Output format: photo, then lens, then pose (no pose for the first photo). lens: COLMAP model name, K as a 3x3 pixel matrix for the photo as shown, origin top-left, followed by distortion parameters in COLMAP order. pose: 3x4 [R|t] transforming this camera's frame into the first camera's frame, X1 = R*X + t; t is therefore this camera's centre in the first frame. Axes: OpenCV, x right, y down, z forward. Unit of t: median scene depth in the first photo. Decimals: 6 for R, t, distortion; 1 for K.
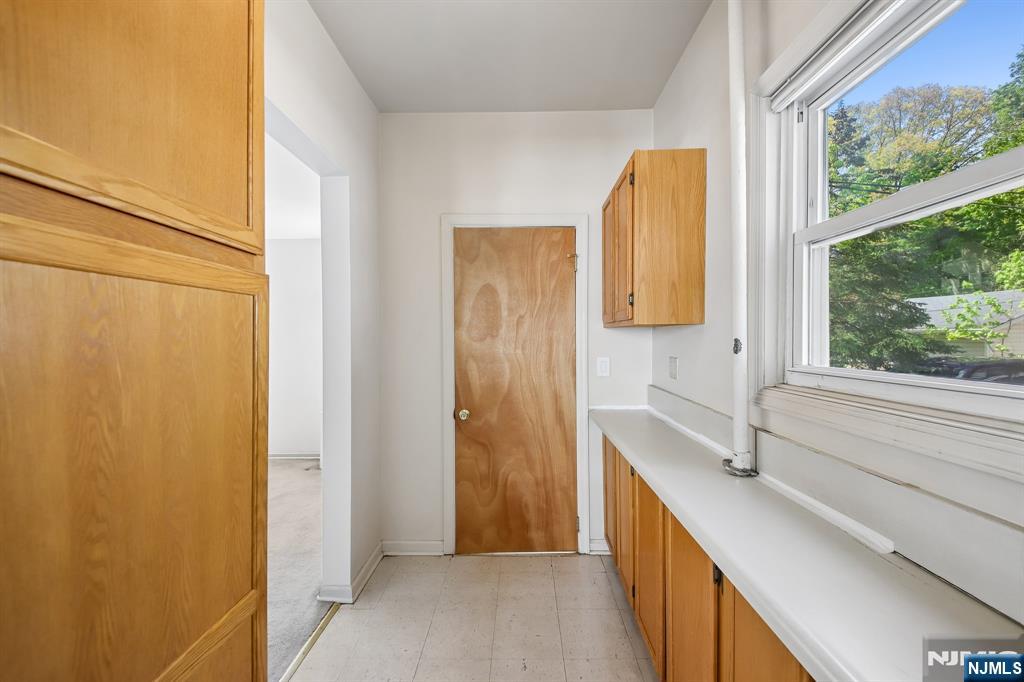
lens RADIAL K [[400.5, 0, 521.0], [0, 400.5, 344.7], [0, 0, 1]] dist [0.011694, -0.005993]
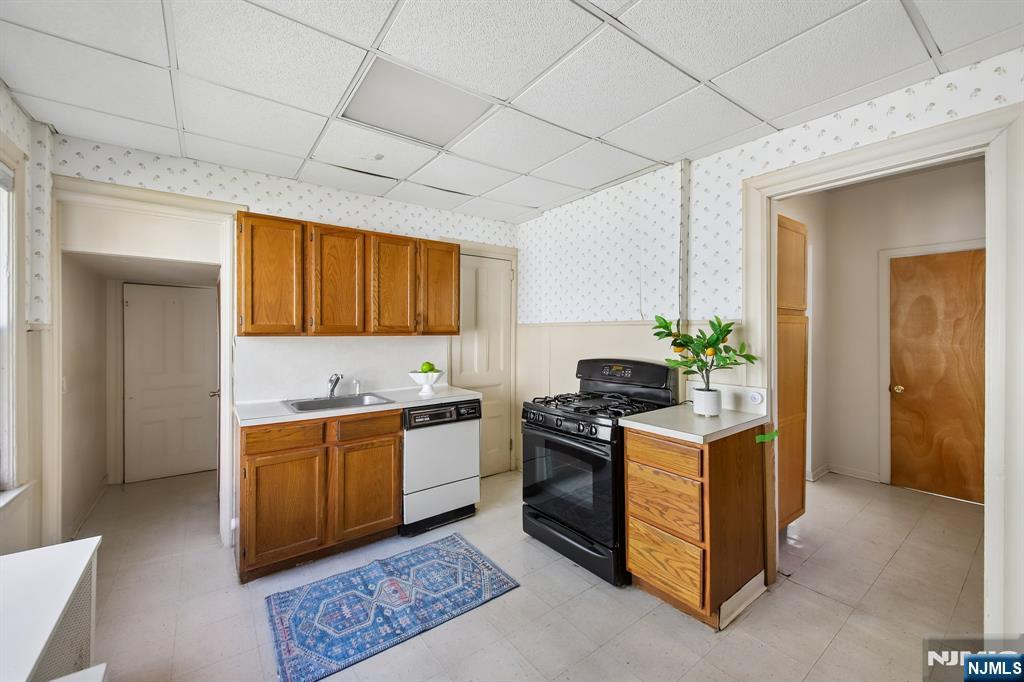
lens RADIAL K [[400.5, 0, 515.3], [0, 400.5, 330.2], [0, 0, 1]] dist [0.011694, -0.005993]
pose [[0.603839, 0.000848, -0.797106, 0.172504], [-0.016071, 0.999809, -0.011111, 0.003323], [0.796944, 0.019520, 0.603738, -0.940083]]
